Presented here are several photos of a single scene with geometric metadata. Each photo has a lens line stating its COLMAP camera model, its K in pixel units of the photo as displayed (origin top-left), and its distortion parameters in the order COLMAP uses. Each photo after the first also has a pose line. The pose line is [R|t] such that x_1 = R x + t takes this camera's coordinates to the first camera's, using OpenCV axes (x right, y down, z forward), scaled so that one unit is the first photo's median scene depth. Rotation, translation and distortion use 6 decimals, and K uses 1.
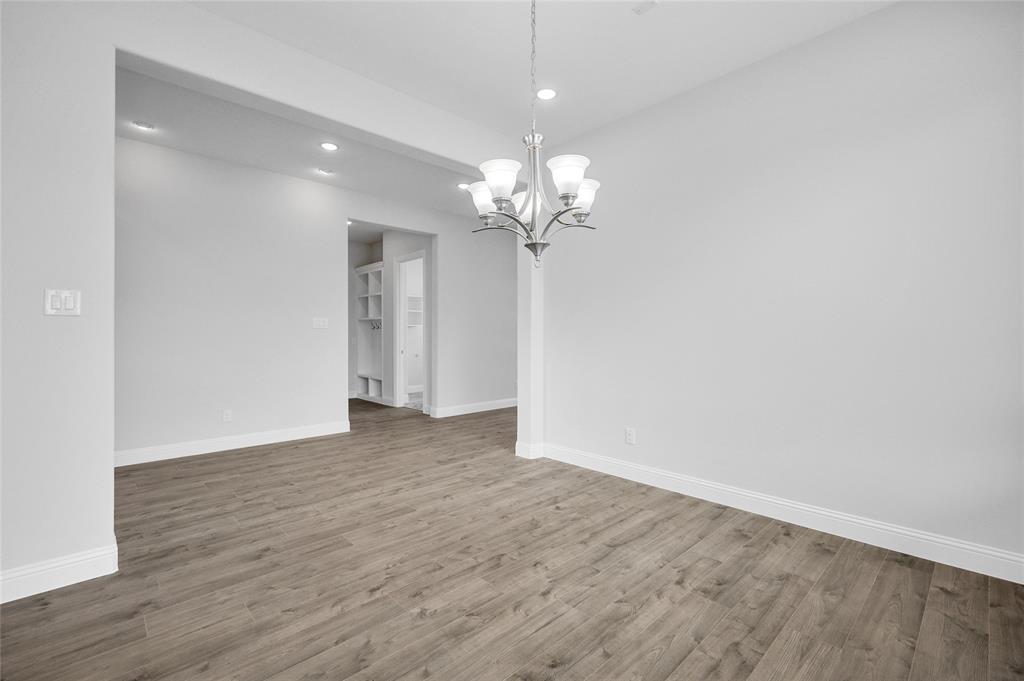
lens RADIAL K [[448.4, 0, 519.8], [0, 448.4, 337.3], [0, 0, 1]] dist [0.004267, 0.000516]
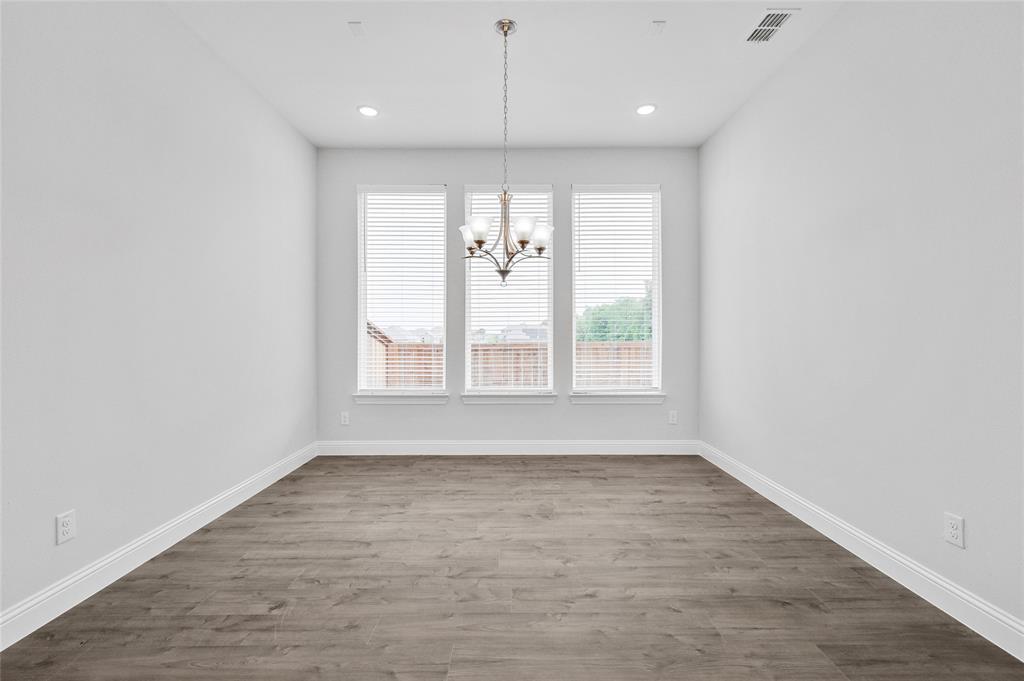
lens RADIAL K [[448.4, 0, 519.8], [0, 448.4, 337.3], [0, 0, 1]] dist [0.004267, 0.000516]
pose [[-0.733019, 0.000989, 0.680208, -0.829766], [0.004349, 0.999985, 0.003233, 0.007087], [-0.680194, 0.005328, -0.733012, 1.729202]]
